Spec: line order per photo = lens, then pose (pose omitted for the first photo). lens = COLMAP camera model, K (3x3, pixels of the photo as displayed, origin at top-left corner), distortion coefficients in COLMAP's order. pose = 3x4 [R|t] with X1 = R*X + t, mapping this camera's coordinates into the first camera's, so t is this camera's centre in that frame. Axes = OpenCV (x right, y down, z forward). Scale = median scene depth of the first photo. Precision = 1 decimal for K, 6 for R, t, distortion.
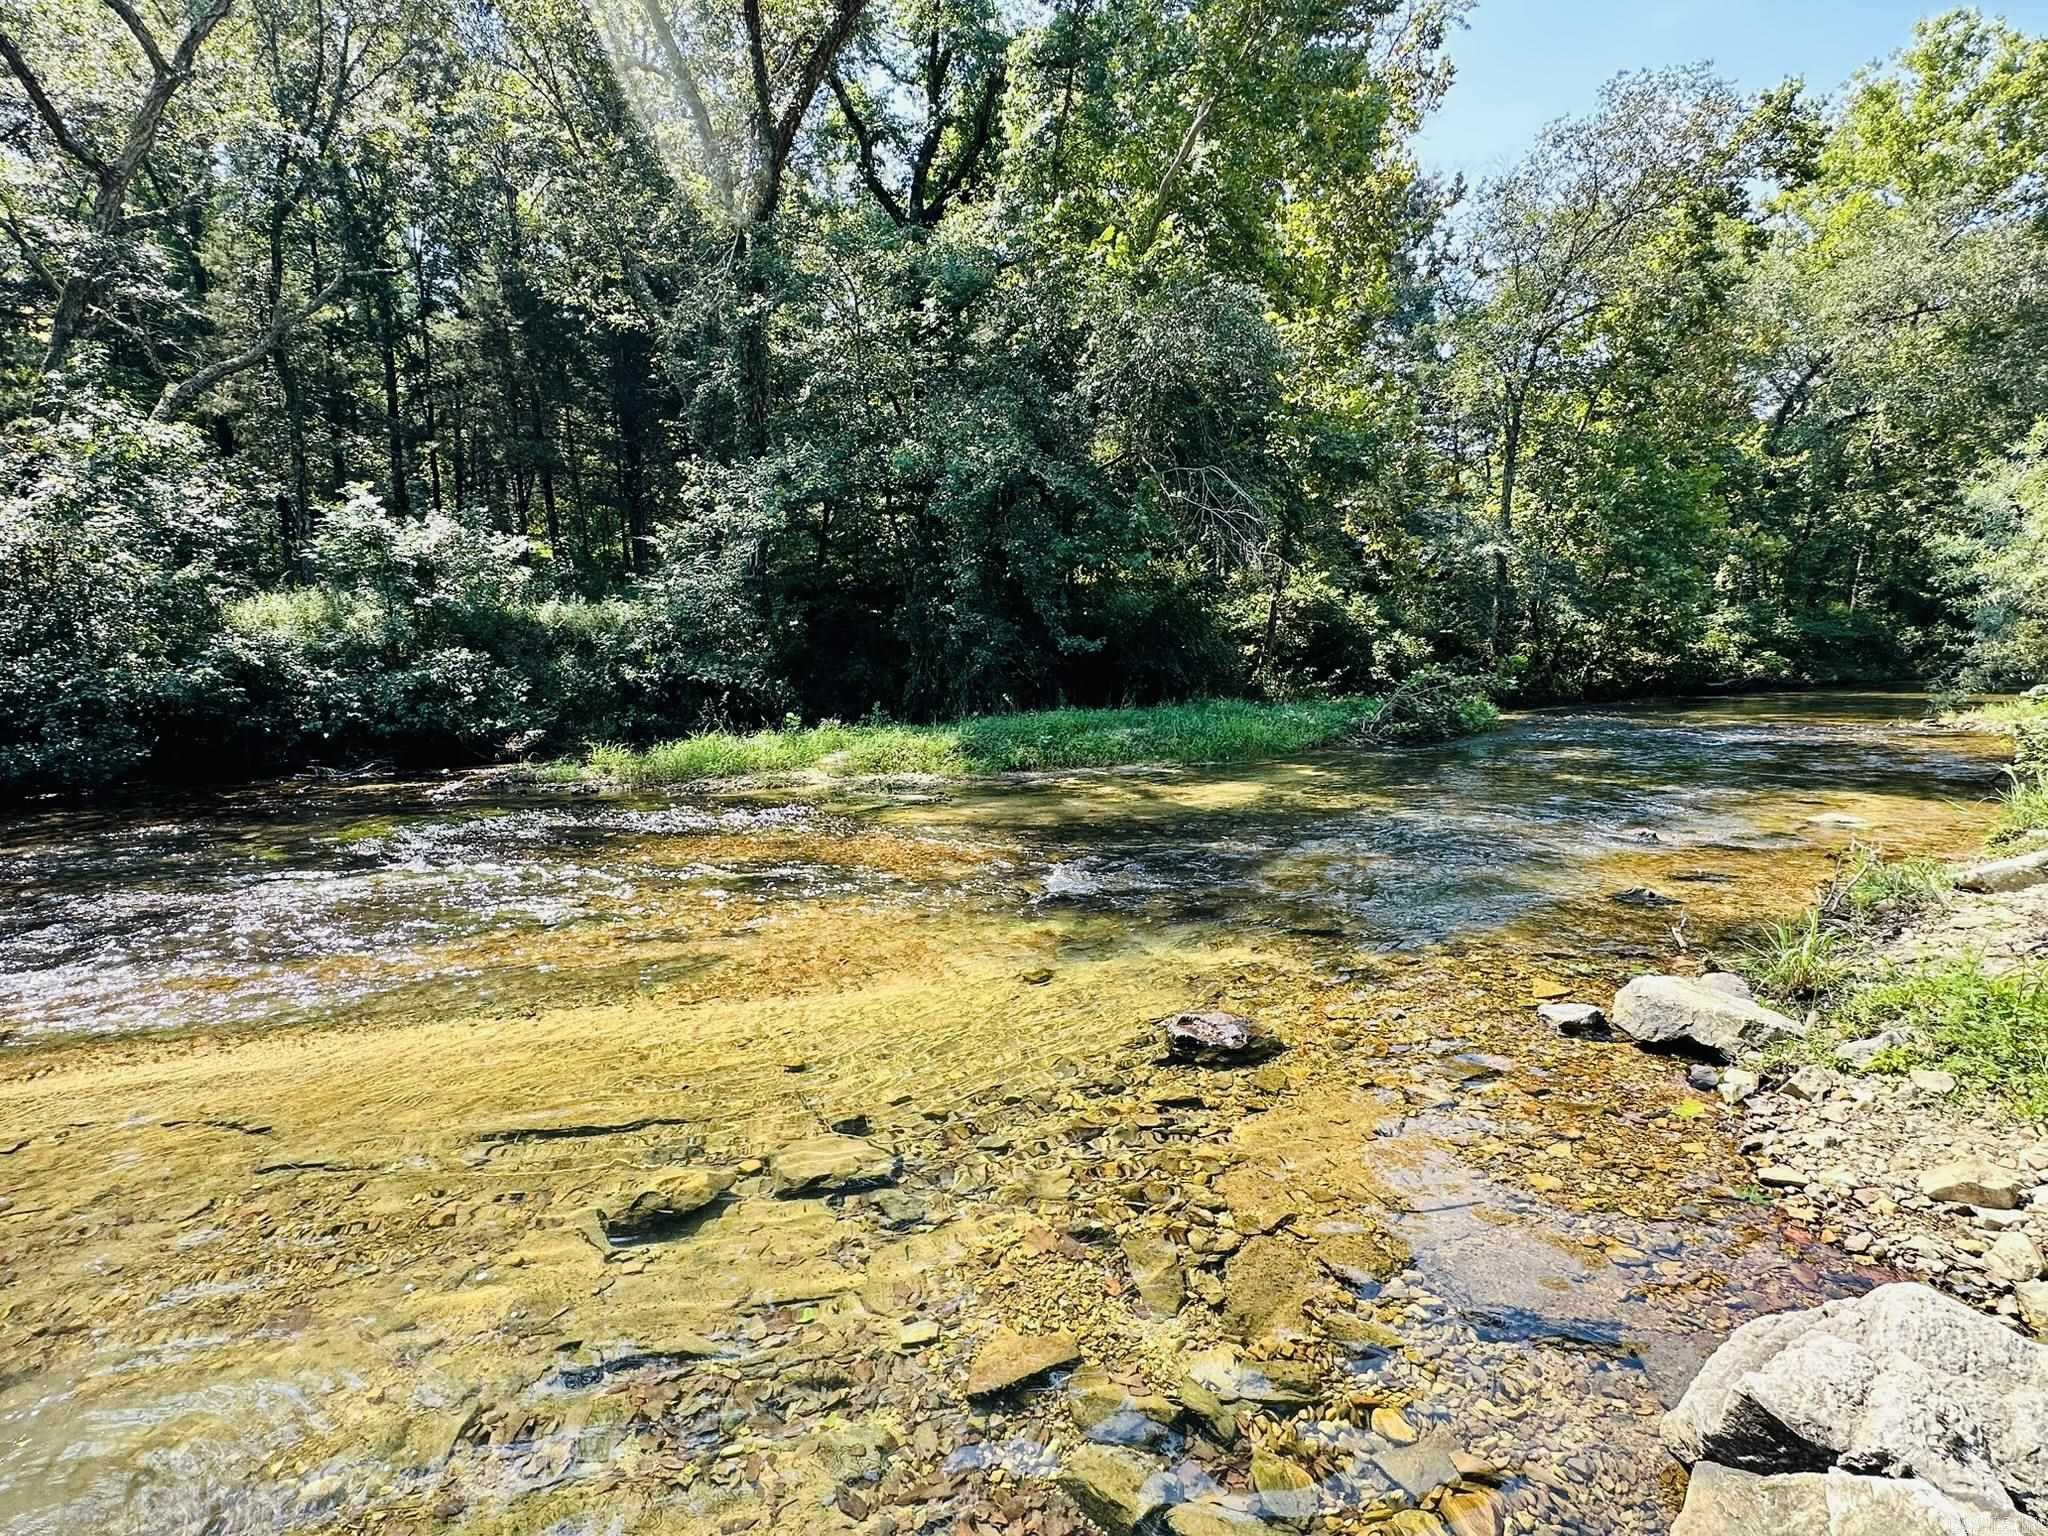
lens RADIAL K [[987.3, 0, 1030.9], [0, 987.3, 758.3], [0, 0, 1]] dist [-0.001545, 0.000243]
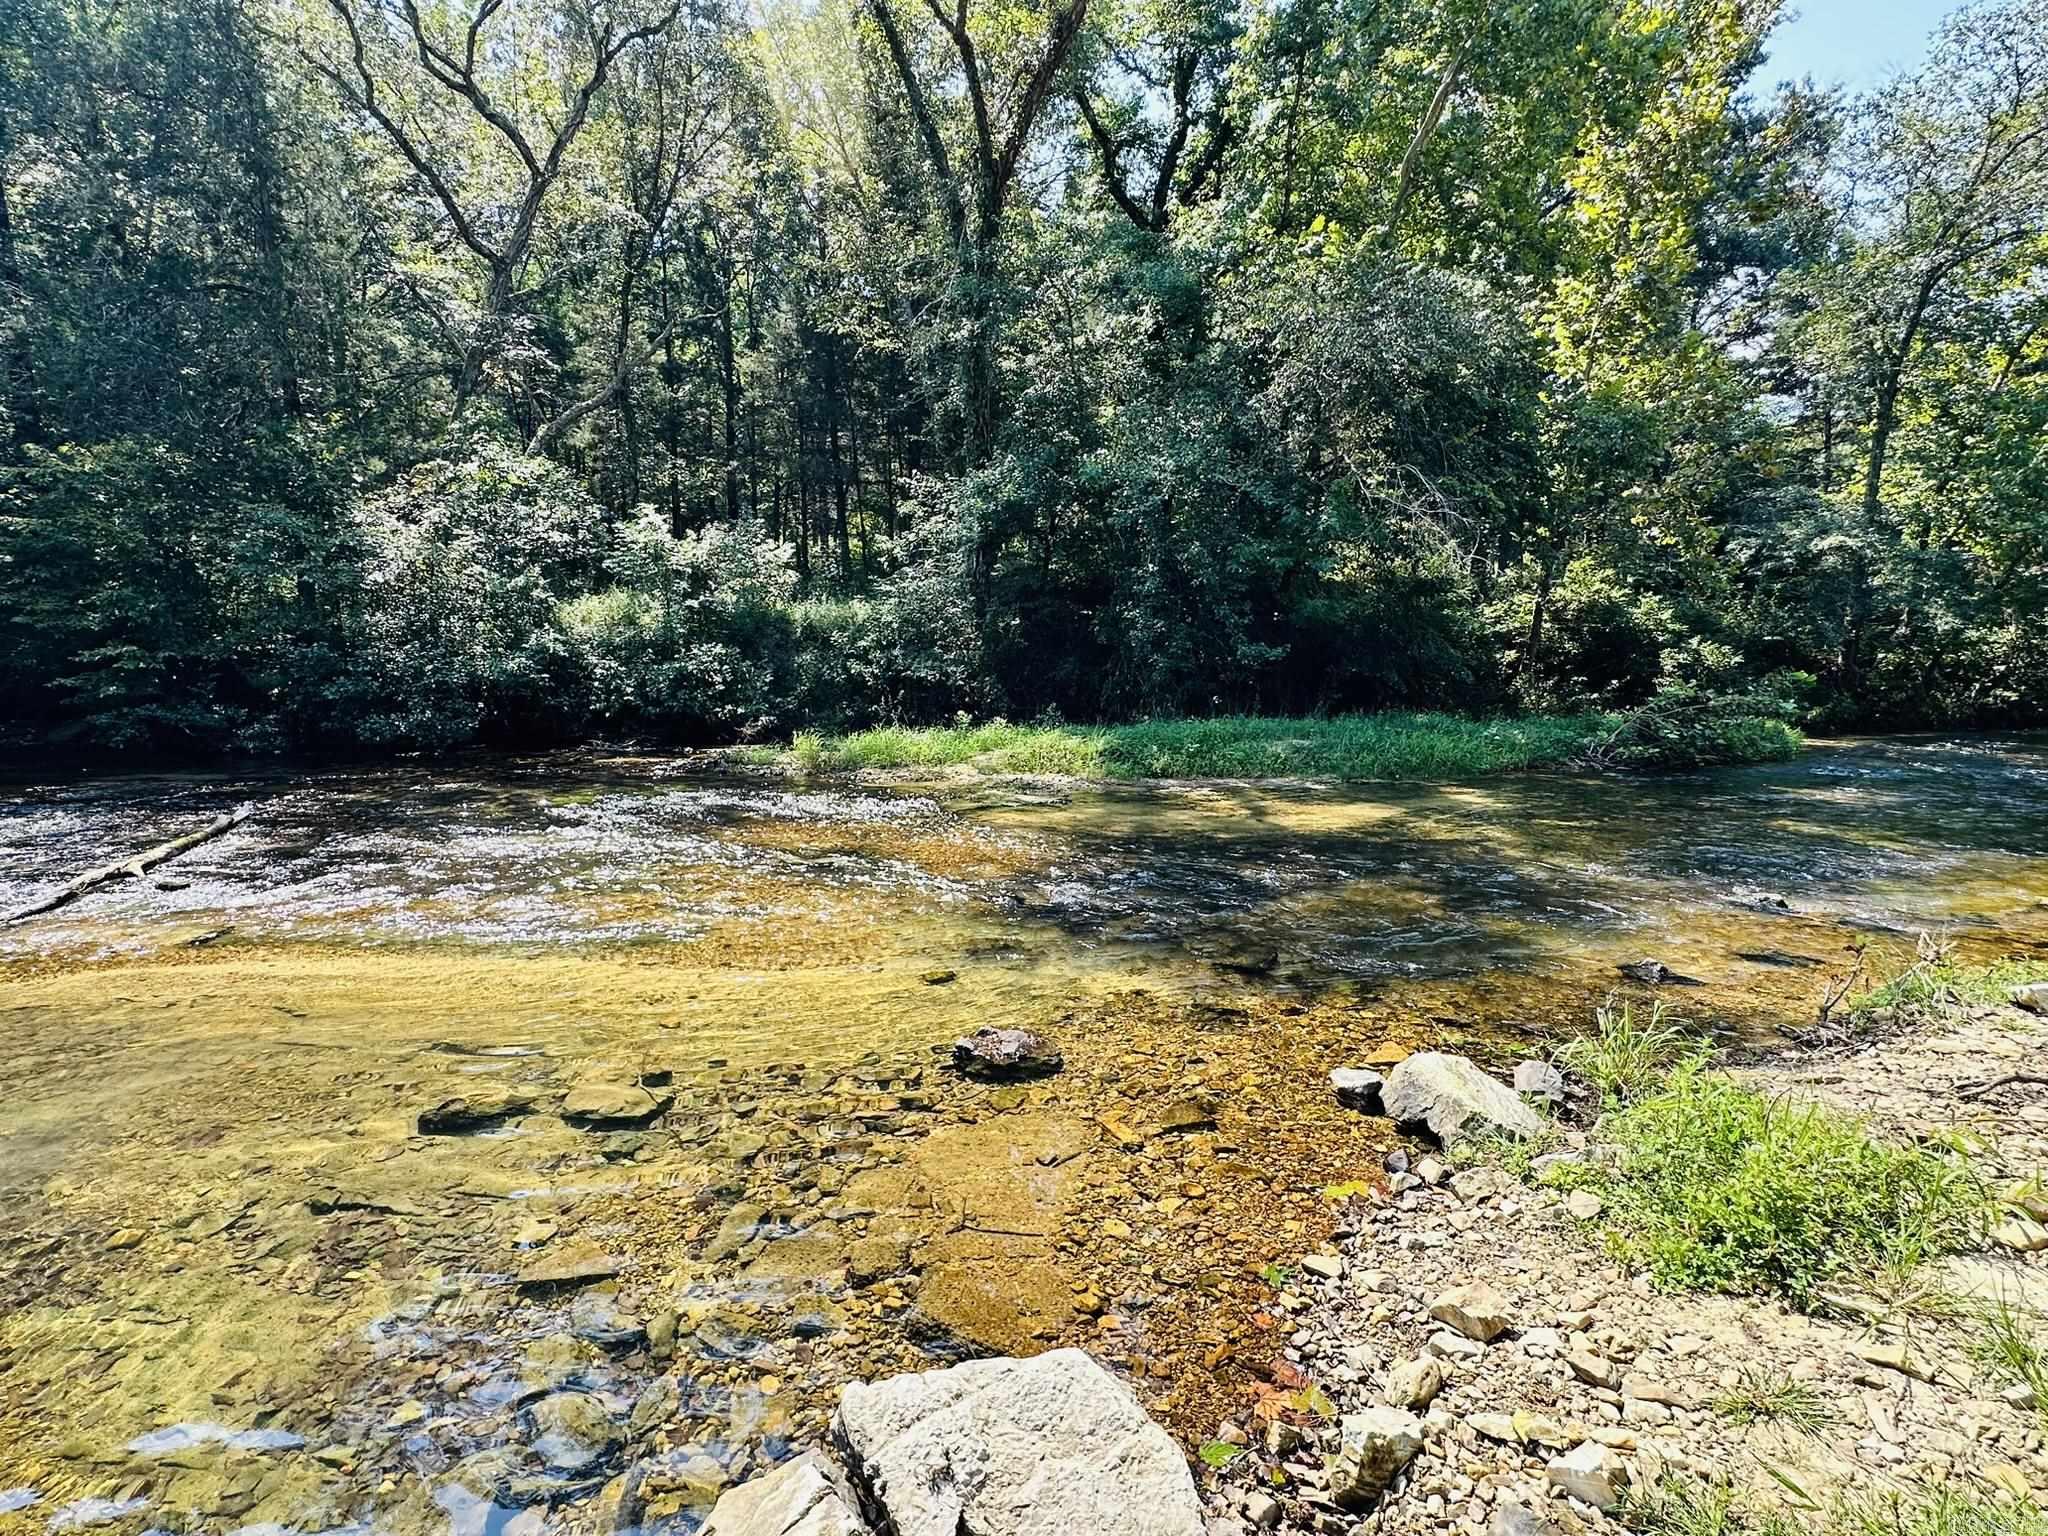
lens RADIAL K [[987.3, 0, 1030.9], [0, 987.3, 758.3], [0, 0, 1]] dist [-0.001545, 0.000243]
pose [[0.952893, 0.052459, -0.298735, 0.118825], [-0.049696, 0.998622, 0.016841, -0.012781], [0.299207, -0.001202, 0.954187, -0.003096]]
